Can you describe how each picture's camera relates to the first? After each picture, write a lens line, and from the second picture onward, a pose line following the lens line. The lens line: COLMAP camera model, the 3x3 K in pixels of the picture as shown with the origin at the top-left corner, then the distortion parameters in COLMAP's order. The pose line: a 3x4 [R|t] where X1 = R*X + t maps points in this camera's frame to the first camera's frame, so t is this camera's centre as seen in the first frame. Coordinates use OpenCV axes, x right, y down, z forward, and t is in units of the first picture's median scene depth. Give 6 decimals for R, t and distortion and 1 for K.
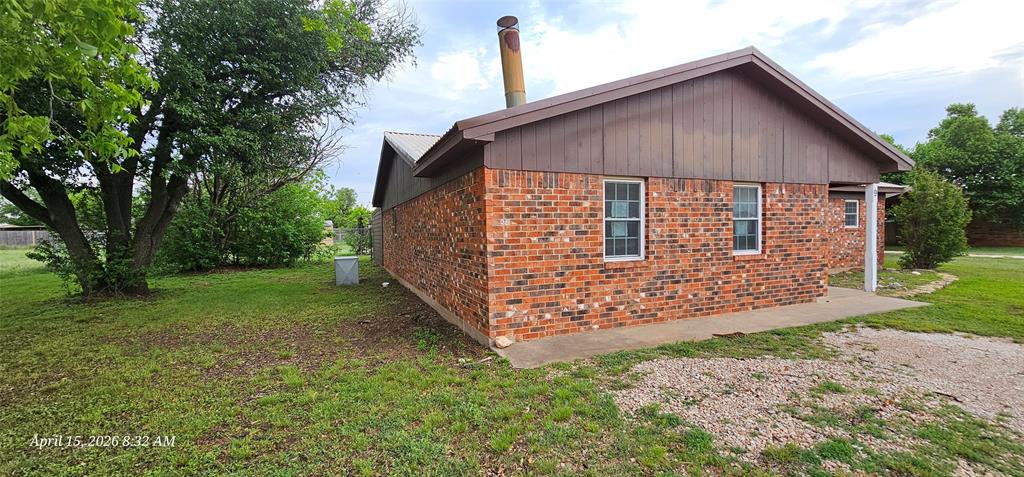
lens RADIAL K [[414.4, 0, 508.4], [0, 414.4, 239.2], [0, 0, 1]] dist [-0.003361, 0.000080]
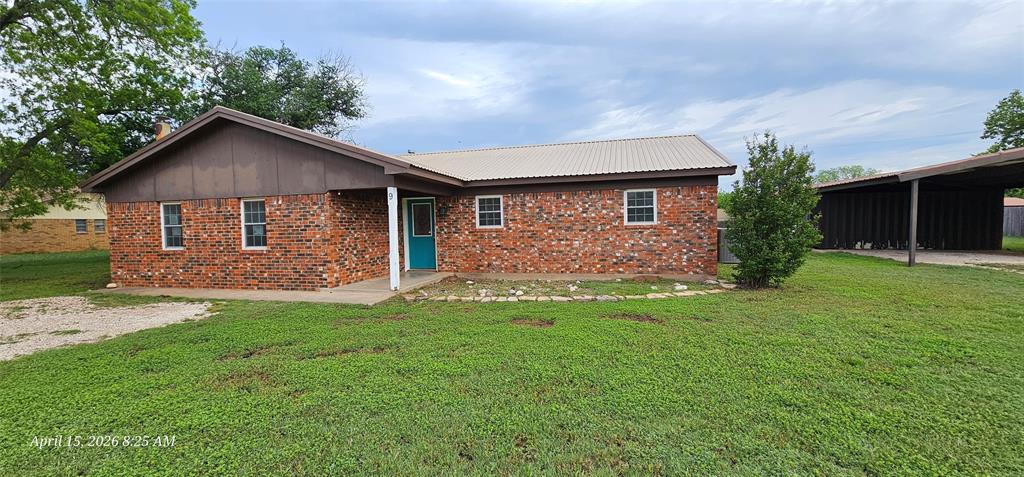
lens RADIAL K [[414.4, 0, 526.7], [0, 414.4, 238.2], [0, 0, 1]] dist [-0.003361, 0.000080]
pose [[0.797285, 0.019882, -0.603276, 2.284620], [-0.004235, 0.999617, 0.027347, -0.045460], [0.603589, -0.019248, 0.797063, 0.476196]]
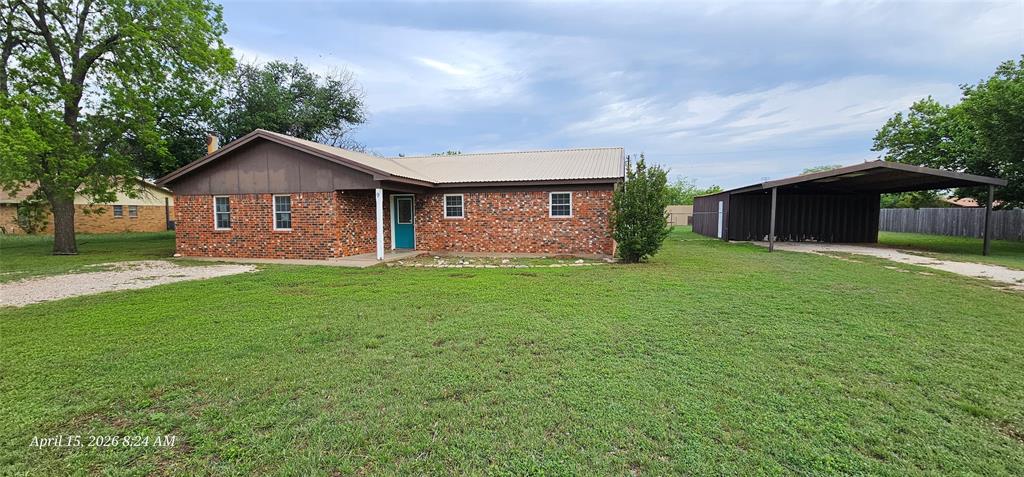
lens RADIAL K [[414.4, 0, 521.2], [0, 414.4, 238.5], [0, 0, 1]] dist [-0.003361, 0.000080]
pose [[0.790438, 0.046016, -0.610811, 2.846790], [-0.021179, 0.998631, 0.047825, -0.045610], [0.612175, -0.024866, 0.790331, 0.152555]]
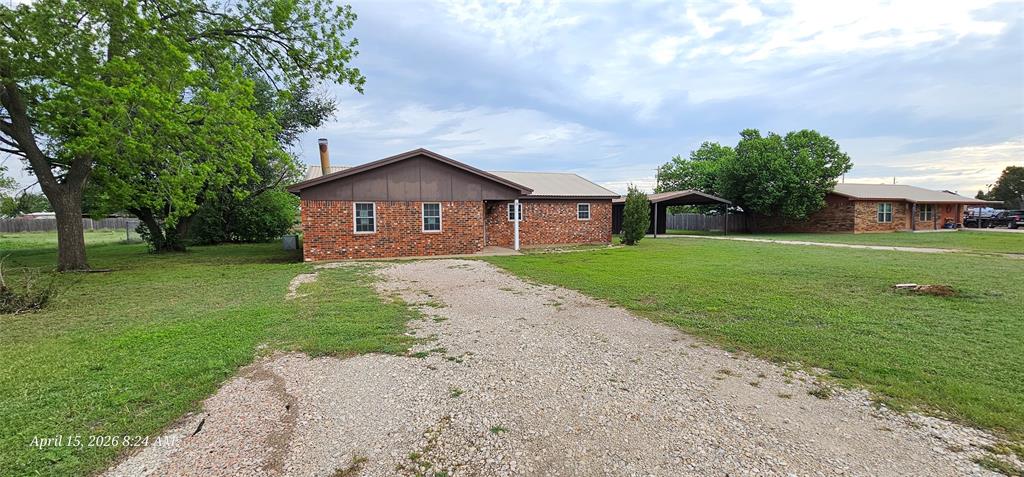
lens RADIAL K [[414.4, 0, 508.4], [0, 414.4, 240.5], [0, 0, 1]] dist [-0.003361, 0.000080]
pose [[0.999331, 0.005615, -0.036135, 1.174758], [-0.004441, 0.999462, 0.032493, 0.007426], [0.036298, -0.032311, 0.998819, -1.451306]]
